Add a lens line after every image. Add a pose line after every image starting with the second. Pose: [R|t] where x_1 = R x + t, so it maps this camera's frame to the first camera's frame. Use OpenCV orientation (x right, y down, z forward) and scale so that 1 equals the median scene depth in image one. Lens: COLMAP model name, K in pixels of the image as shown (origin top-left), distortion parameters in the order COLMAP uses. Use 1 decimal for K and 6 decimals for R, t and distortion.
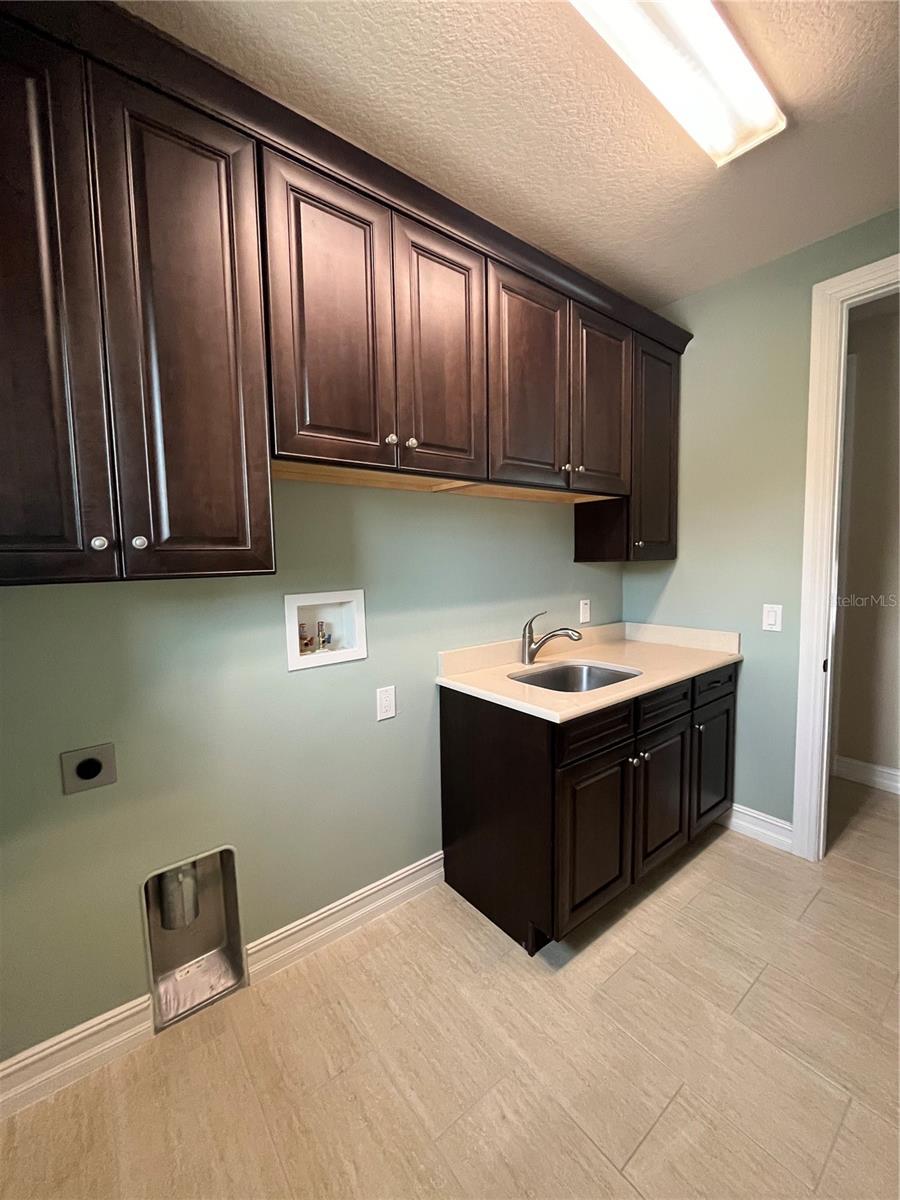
lens RADIAL K [[484.6, 0, 445.8], [0, 484.6, 607.9], [0, 0, 1]] dist [-0.001321, 0.000165]
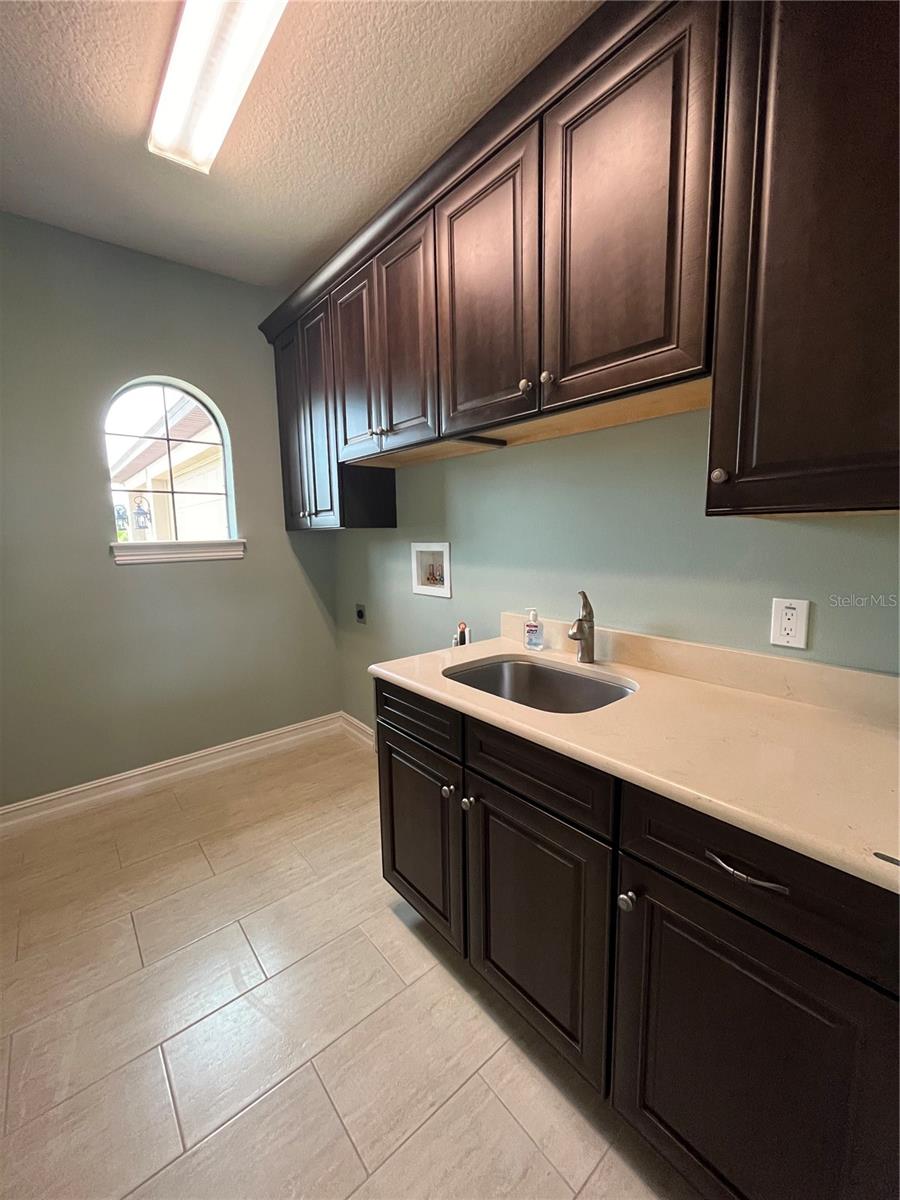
lens RADIAL K [[484.6, 0, 444.3], [0, 484.6, 587.8], [0, 0, 1]] dist [-0.001321, 0.000165]
pose [[0.022385, 0.143872, -0.989343, 1.116311], [-0.075318, 0.987021, 0.141830, -0.103350], [0.996908, 0.071340, 0.032931, 0.969853]]
